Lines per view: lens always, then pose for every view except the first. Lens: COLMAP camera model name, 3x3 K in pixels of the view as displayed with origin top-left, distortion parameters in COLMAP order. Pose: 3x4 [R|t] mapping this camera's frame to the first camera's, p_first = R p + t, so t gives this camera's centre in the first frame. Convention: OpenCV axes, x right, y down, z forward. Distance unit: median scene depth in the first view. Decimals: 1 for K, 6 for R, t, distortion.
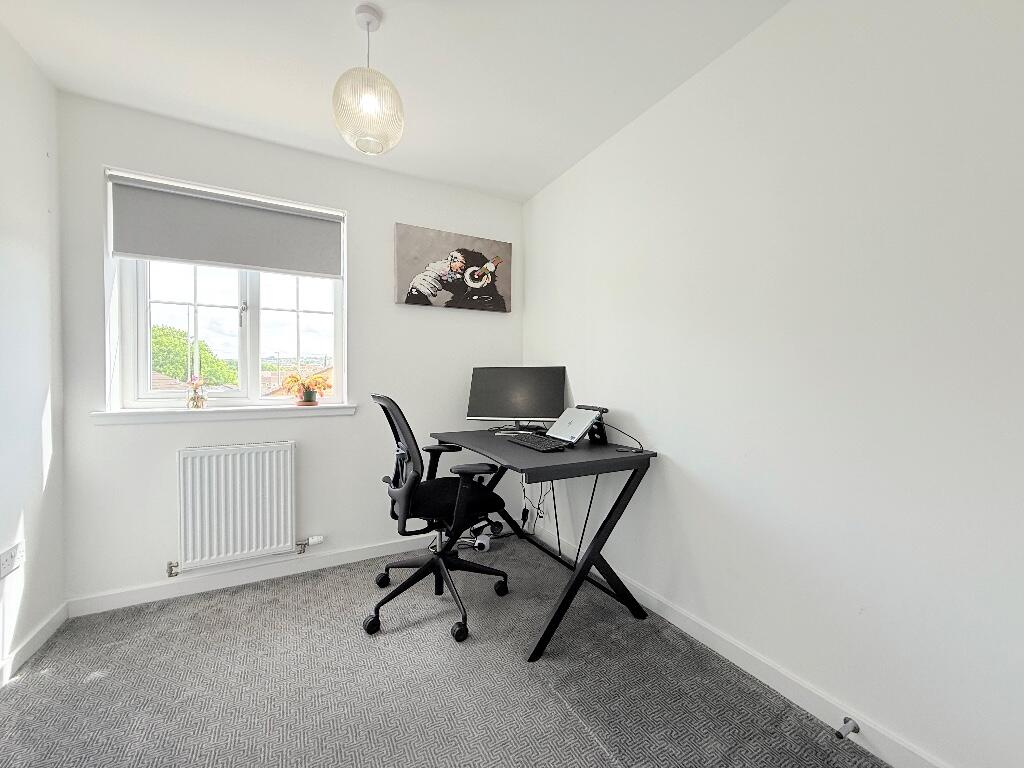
lens RADIAL K [[407.3, 0, 512.0], [0, 407.3, 384.0], [0, 0, 1]] dist [0.000820, -0.000144]
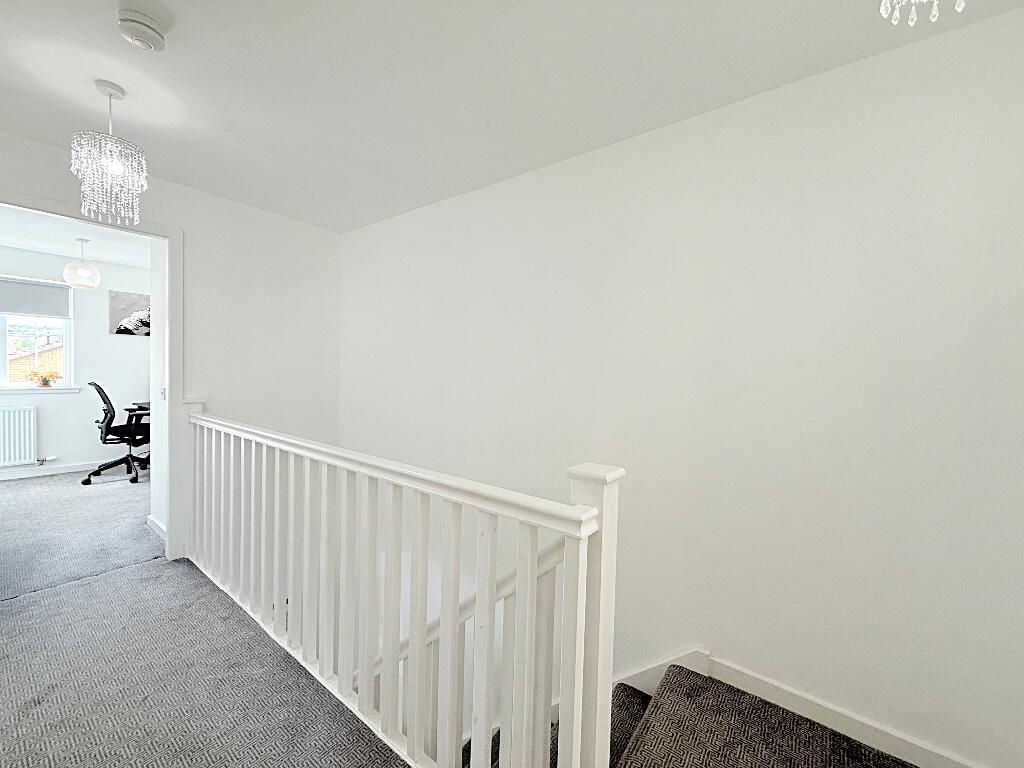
lens RADIAL K [[409.4, 0, 510.5], [0, 409.4, 386.7], [0, 0, 1]] dist [-0.000714, -0.000129]
pose [[0.913594, 0.013369, 0.406407, 0.660019], [-0.025753, 0.999355, 0.025017, -0.050220], [-0.405810, -0.033322, 0.913350, -1.519010]]
